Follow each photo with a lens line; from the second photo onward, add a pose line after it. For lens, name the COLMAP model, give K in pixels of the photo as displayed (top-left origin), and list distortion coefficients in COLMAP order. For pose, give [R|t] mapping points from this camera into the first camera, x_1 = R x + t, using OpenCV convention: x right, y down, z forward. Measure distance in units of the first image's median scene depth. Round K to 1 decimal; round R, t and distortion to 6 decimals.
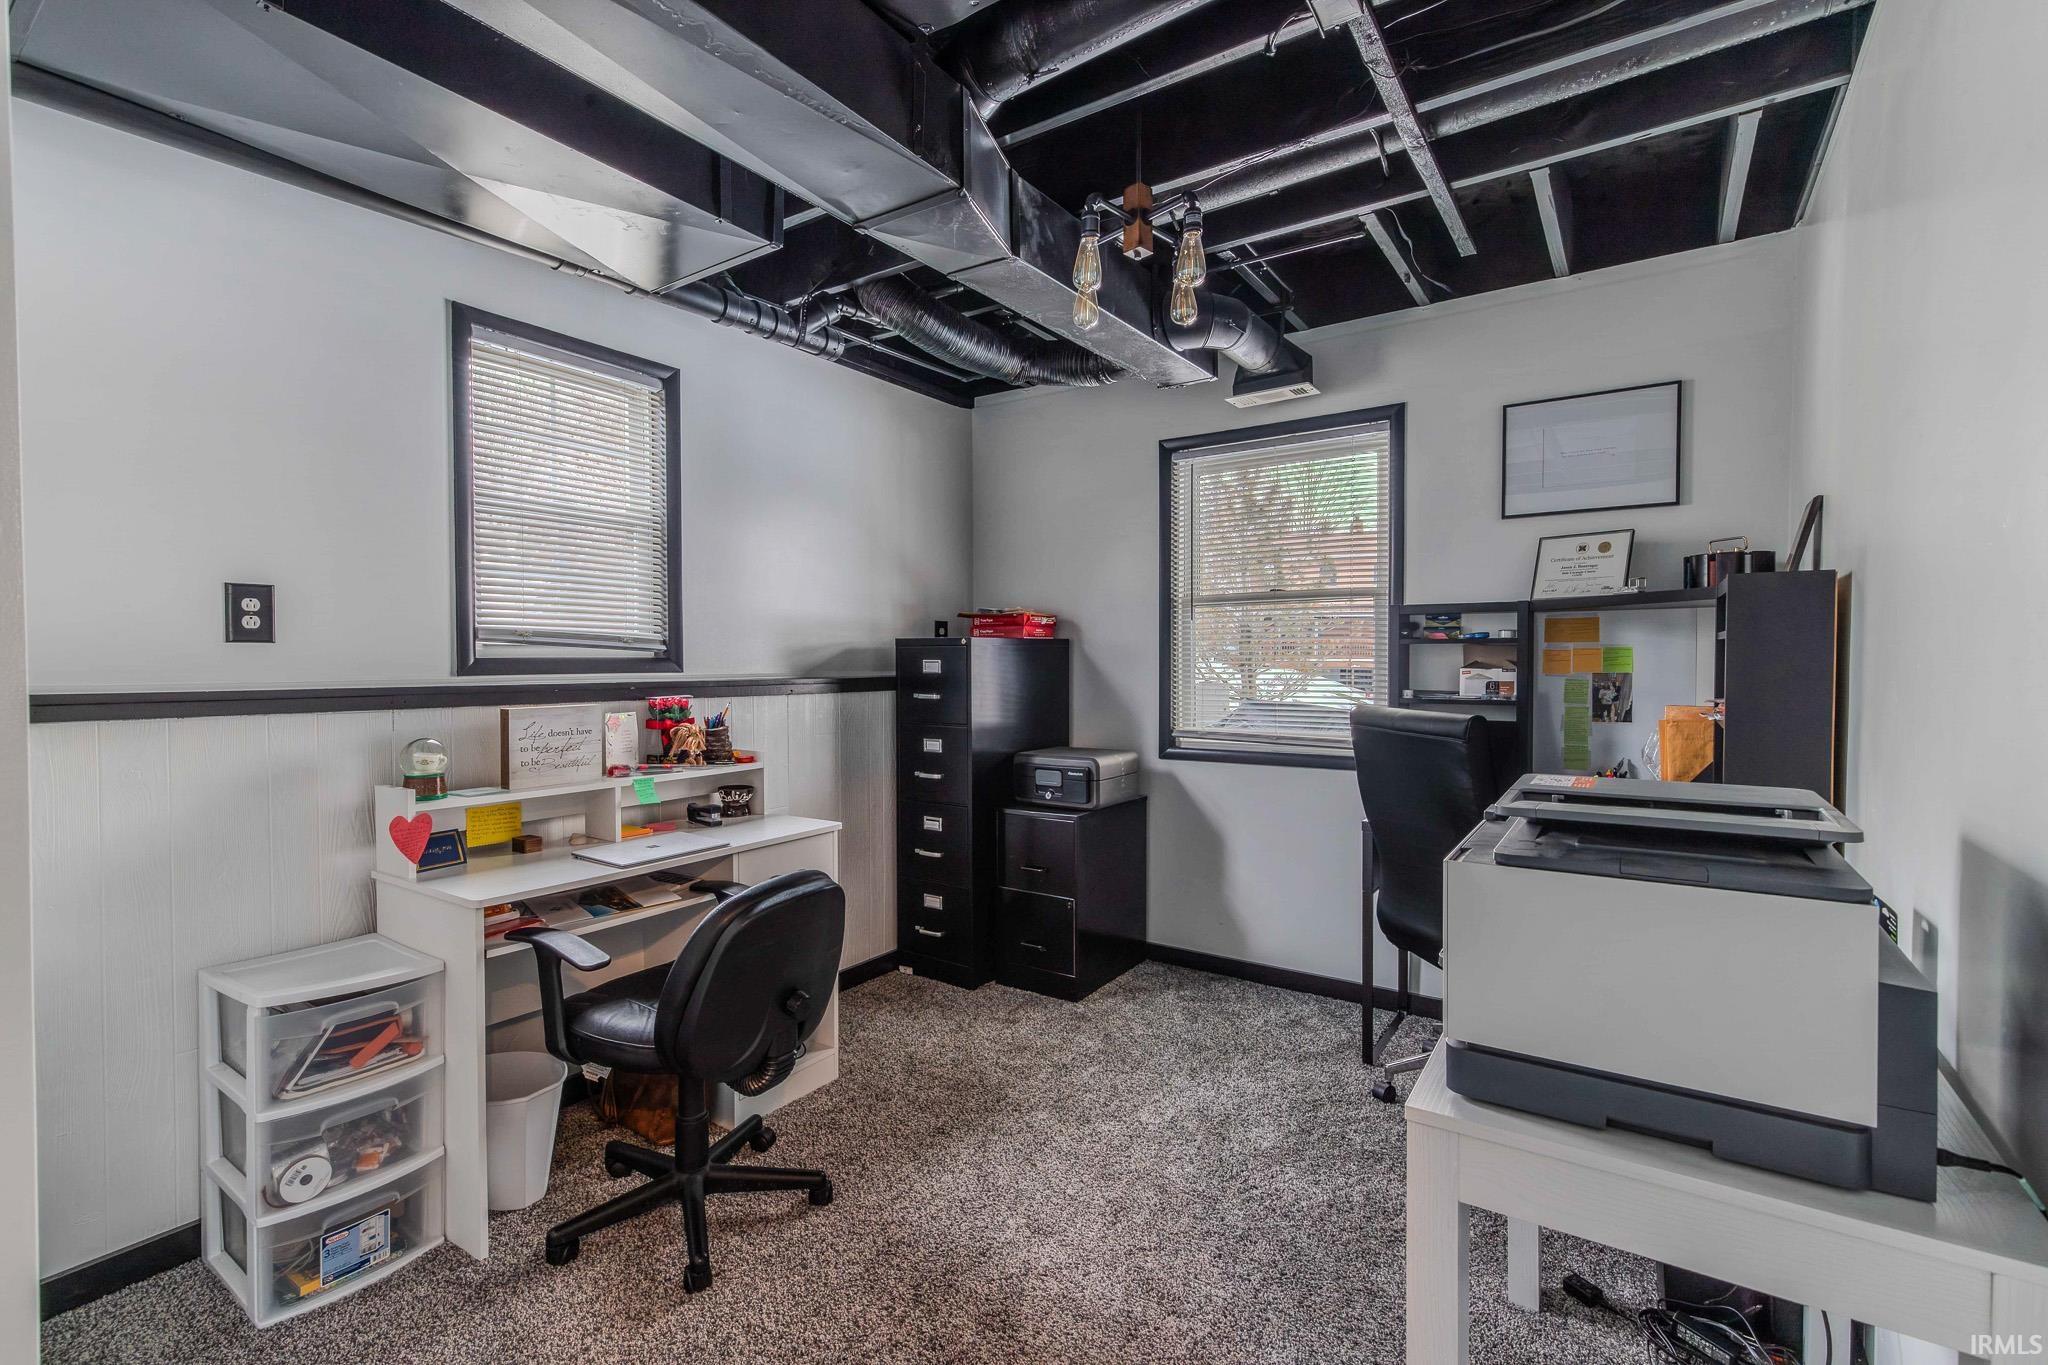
lens RADIAL K [[914.9, 0, 1014.7], [0, 914.9, 682.7], [0, 0, 1]] dist [-0.001383, -0.000060]
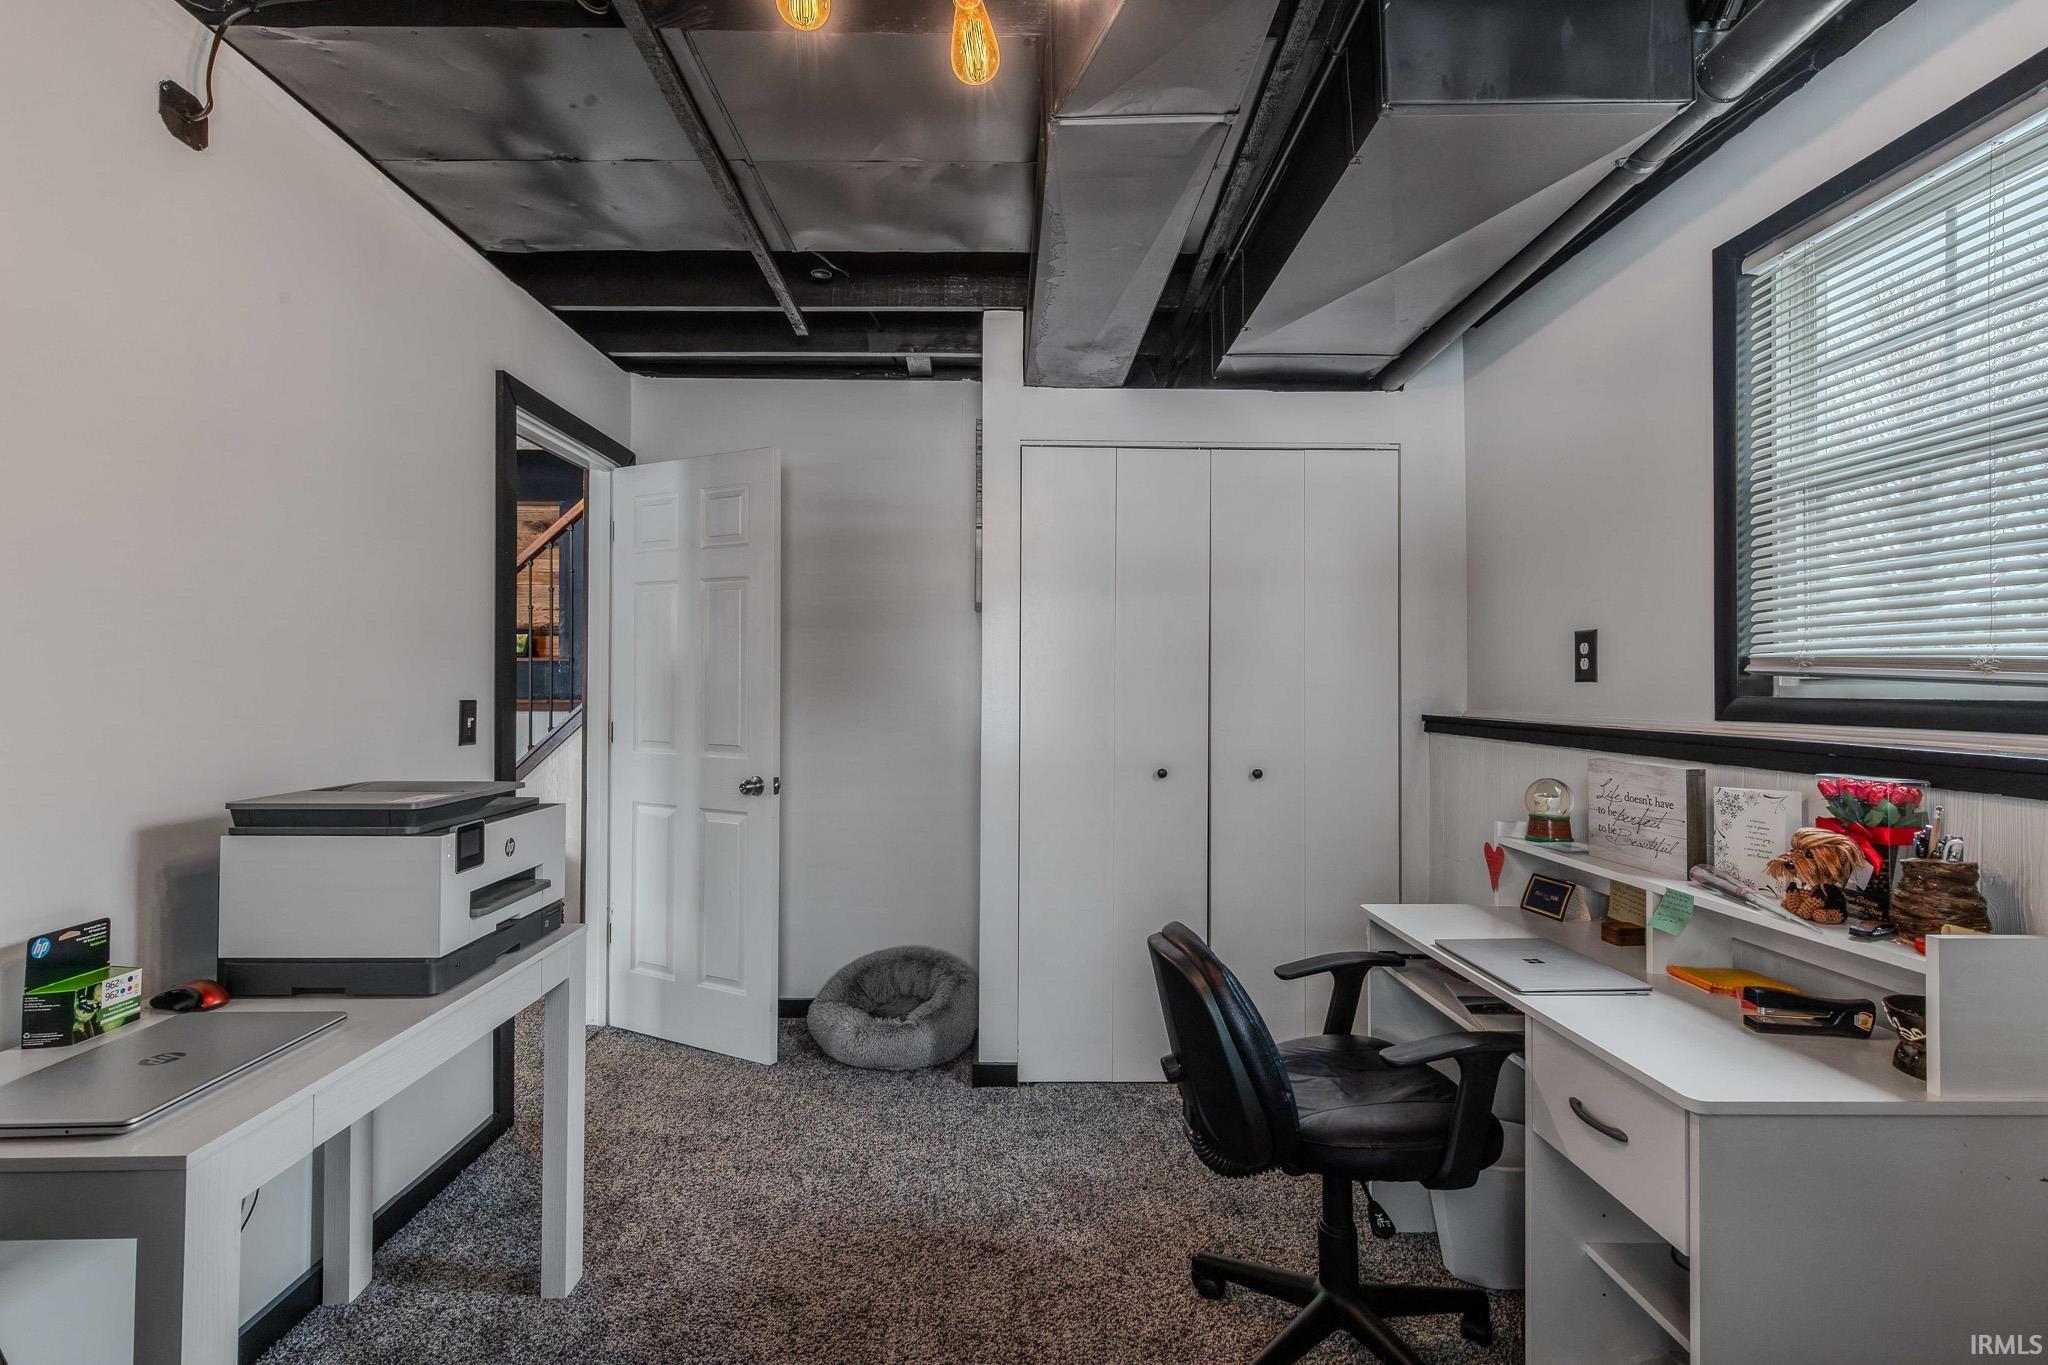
lens RADIAL K [[914.9, 0, 1018.2], [0, 914.9, 677.8], [0, 0, 1]] dist [-0.001383, -0.000060]
pose [[-0.809761, 0.002438, -0.586755, 0.408752], [-0.008103, 0.999850, 0.015337, -0.059999], [0.586704, 0.017174, -0.809619, 1.495380]]
